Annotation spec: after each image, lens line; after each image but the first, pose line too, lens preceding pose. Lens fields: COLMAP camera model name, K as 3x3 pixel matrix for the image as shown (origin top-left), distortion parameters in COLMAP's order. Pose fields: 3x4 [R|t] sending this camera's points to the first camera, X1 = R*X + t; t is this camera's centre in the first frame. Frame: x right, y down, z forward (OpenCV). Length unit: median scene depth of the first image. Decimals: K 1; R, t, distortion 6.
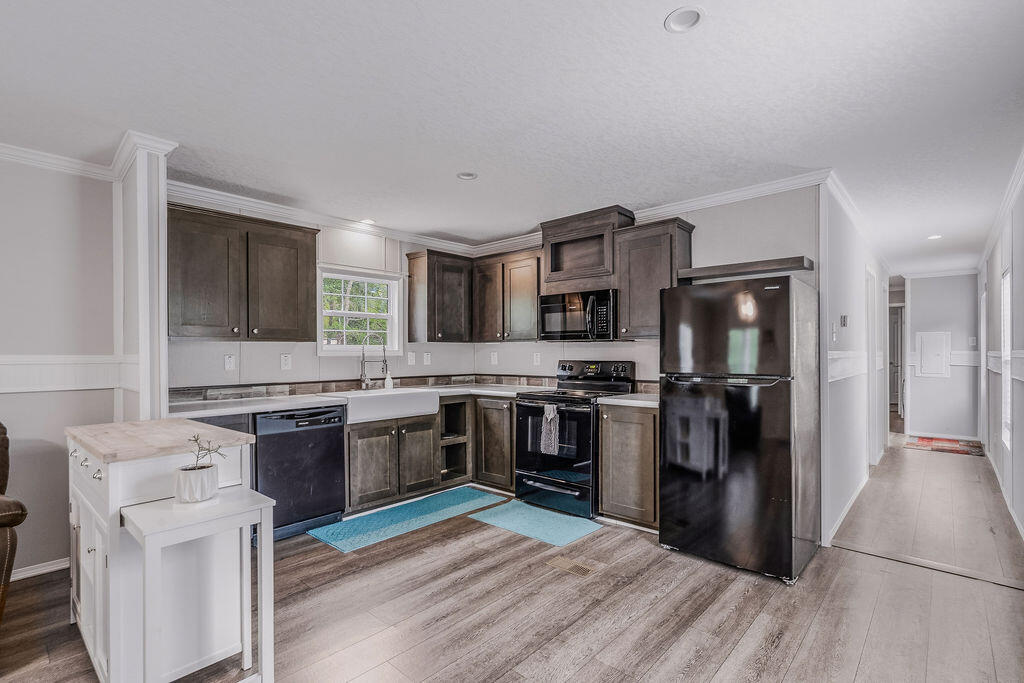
lens RADIAL K [[478.1, 0, 516.6], [0, 478.1, 349.0], [0, 0, 1]] dist [-0.004045, 0.000717]
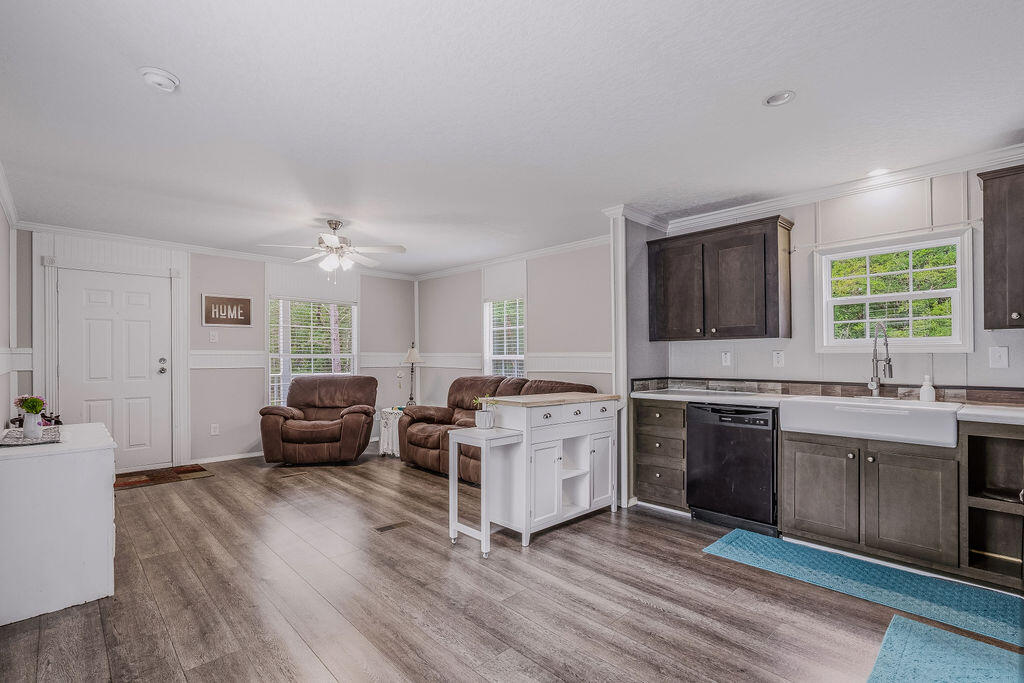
lens RADIAL K [[475.1, 0, 514.0], [0, 475.1, 352.8], [0, 0, 1]] dist [-0.001113, 0.000942]
pose [[-0.070792, 0.000253, -0.997491, 0.472816], [0.013000, 0.999915, -0.000669, 0.007340], [0.997406, -0.013015, -0.070789, 0.493685]]
